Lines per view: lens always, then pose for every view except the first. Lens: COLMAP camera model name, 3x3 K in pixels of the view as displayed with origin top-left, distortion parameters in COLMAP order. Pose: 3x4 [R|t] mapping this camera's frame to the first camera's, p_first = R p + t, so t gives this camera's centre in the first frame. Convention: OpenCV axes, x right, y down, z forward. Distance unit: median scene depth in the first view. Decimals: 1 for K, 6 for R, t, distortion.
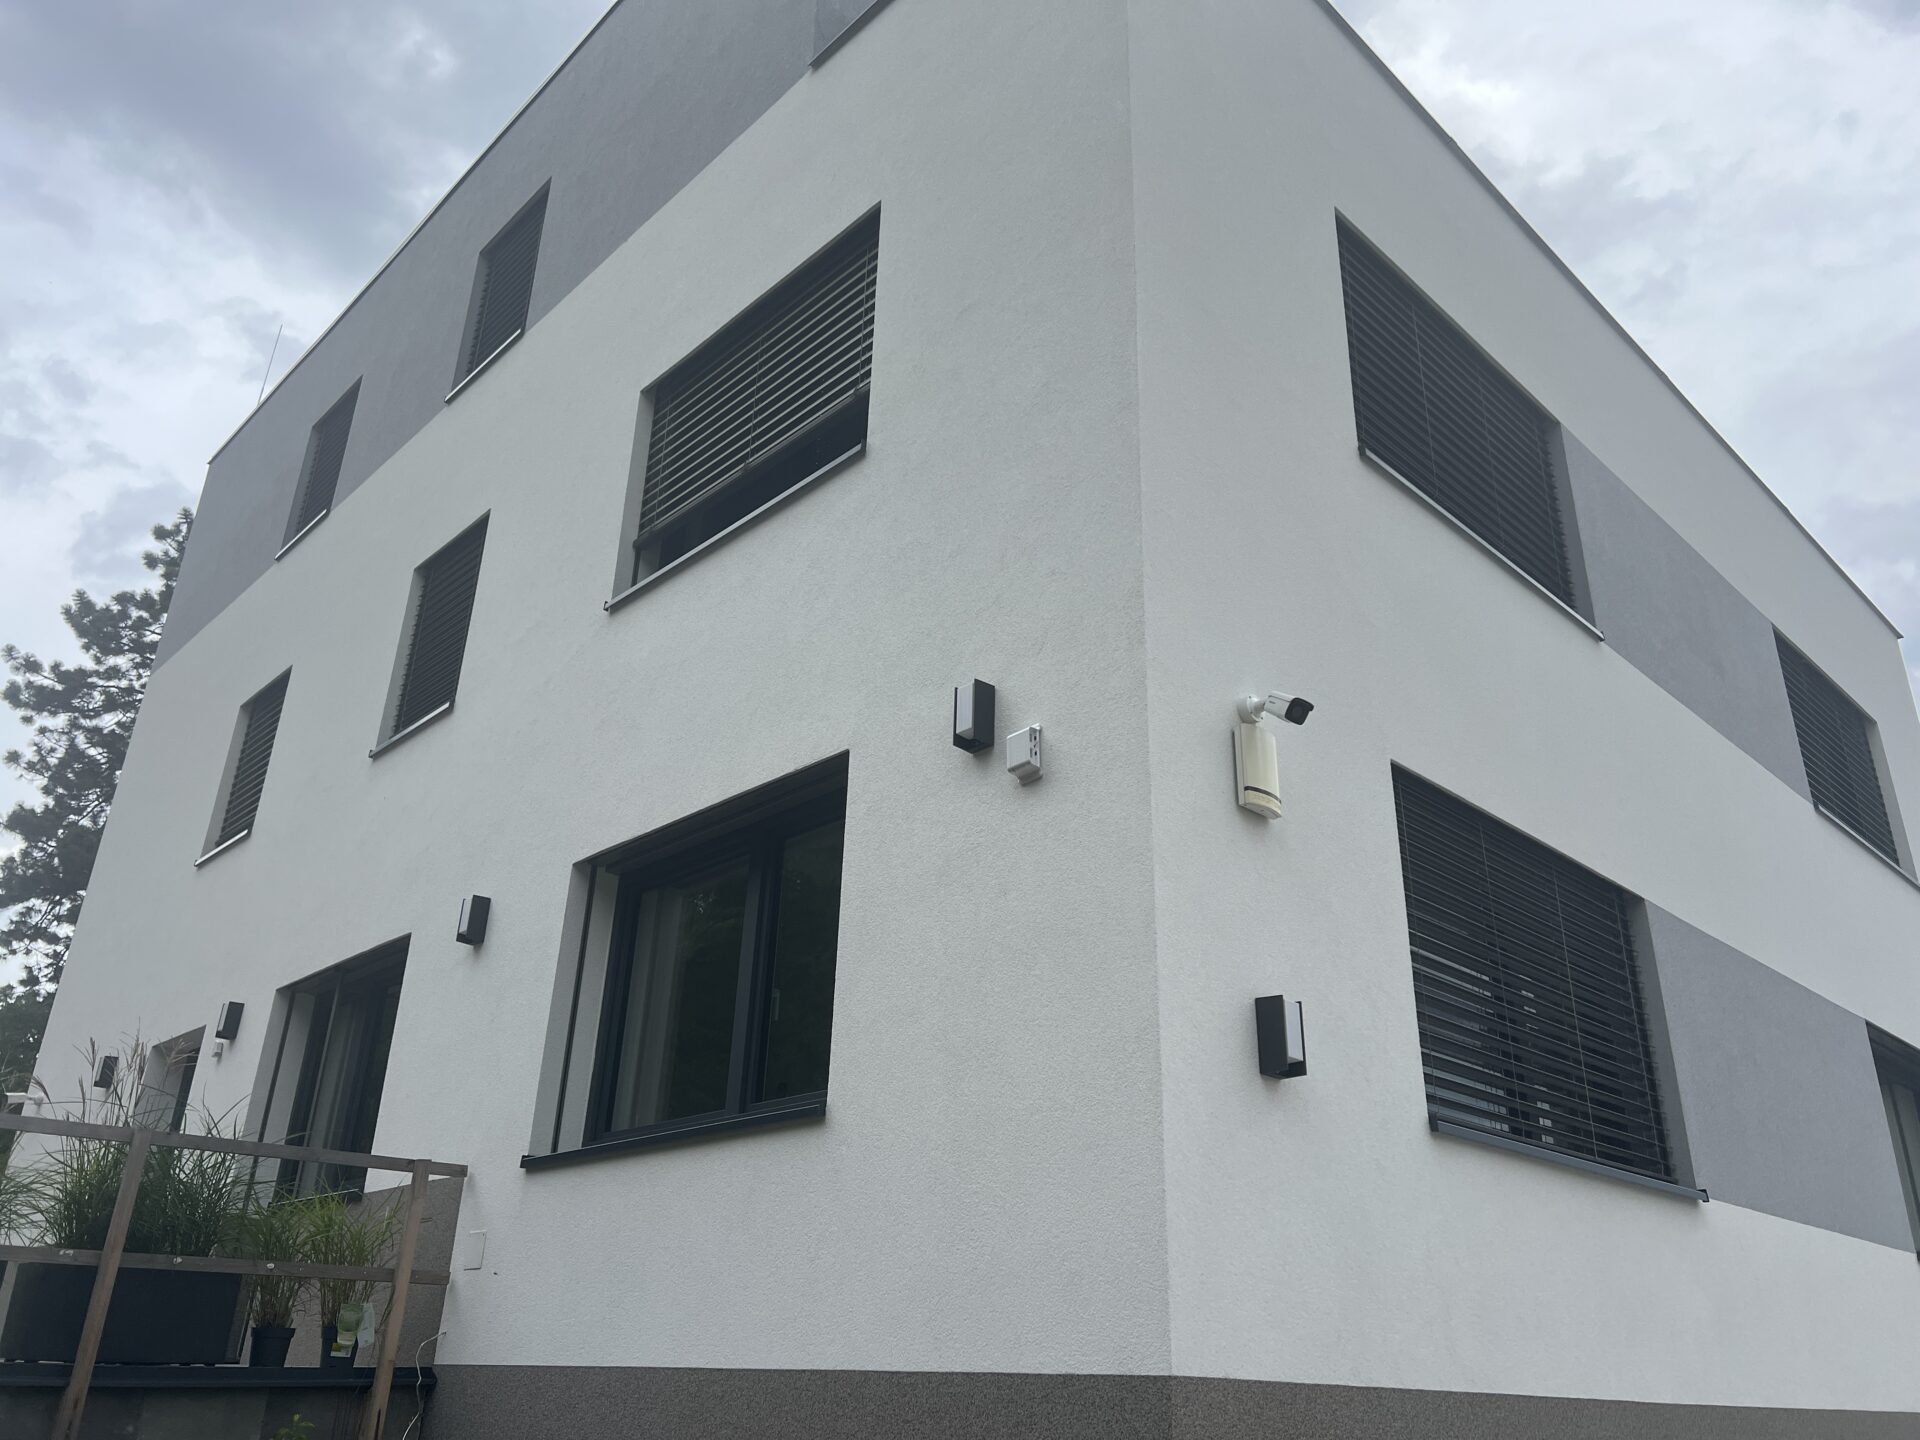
lens RADIAL K [[1443.1, 0, 960.6], [0, 1443.1, 736.0], [0, 0, 1]] dist [0.065182, -0.076011]
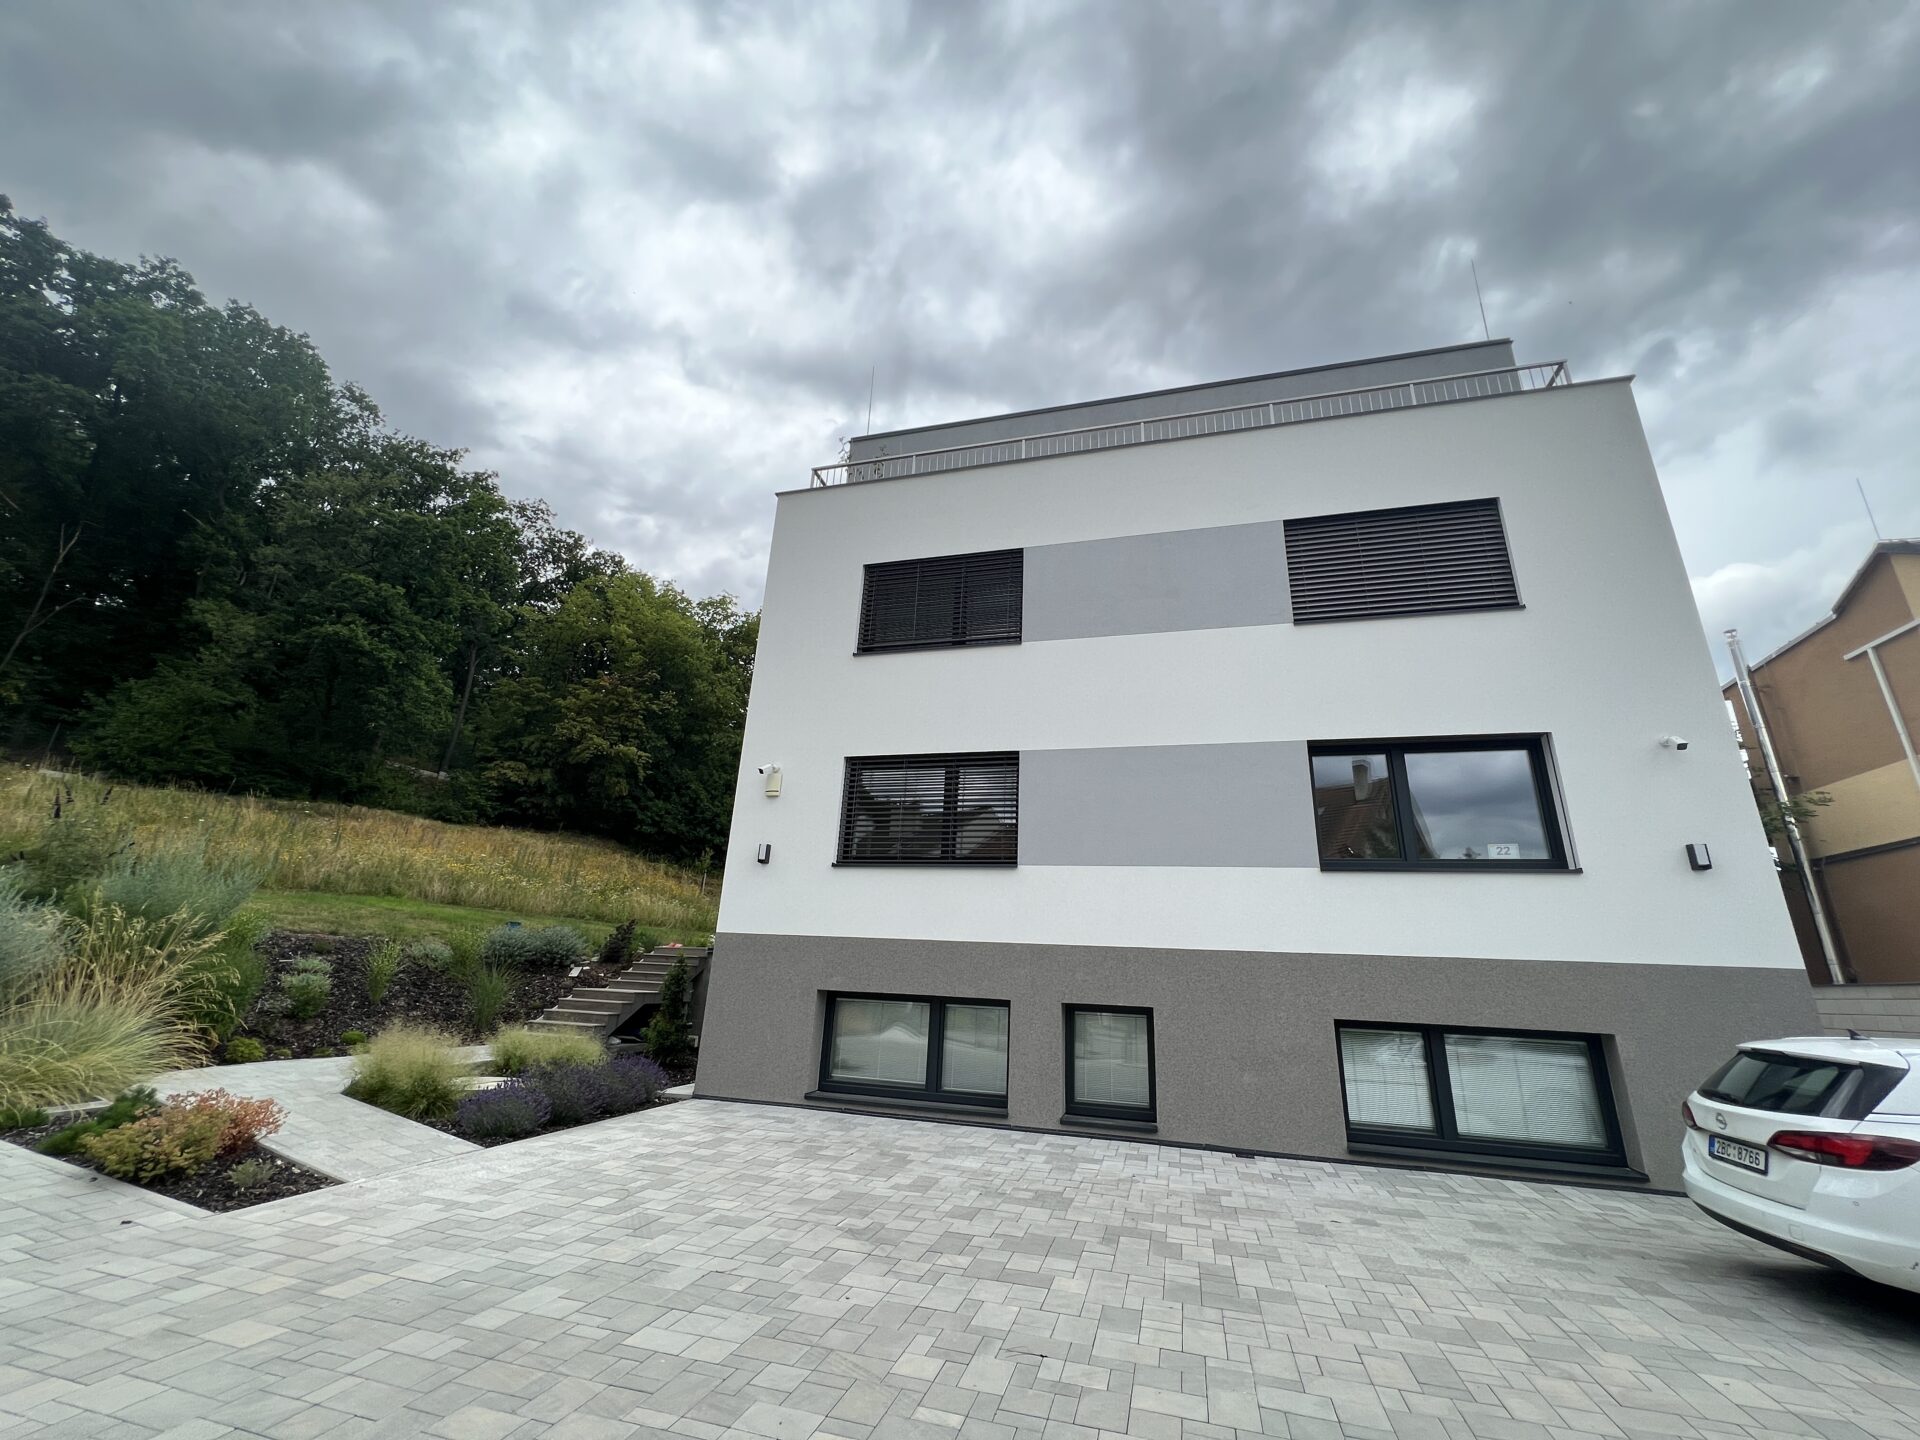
lens RADIAL K [[770.3, 0, 955.7], [0, 770.3, 716.7], [0, 0, 1]] dist [-0.001575, 0.000929]
pose [[0.503031, -0.286533, -0.815389, 1.182879], [0.325119, 0.936881, -0.128653, 0.149946], [0.800785, -0.200382, 0.564438, 0.142303]]
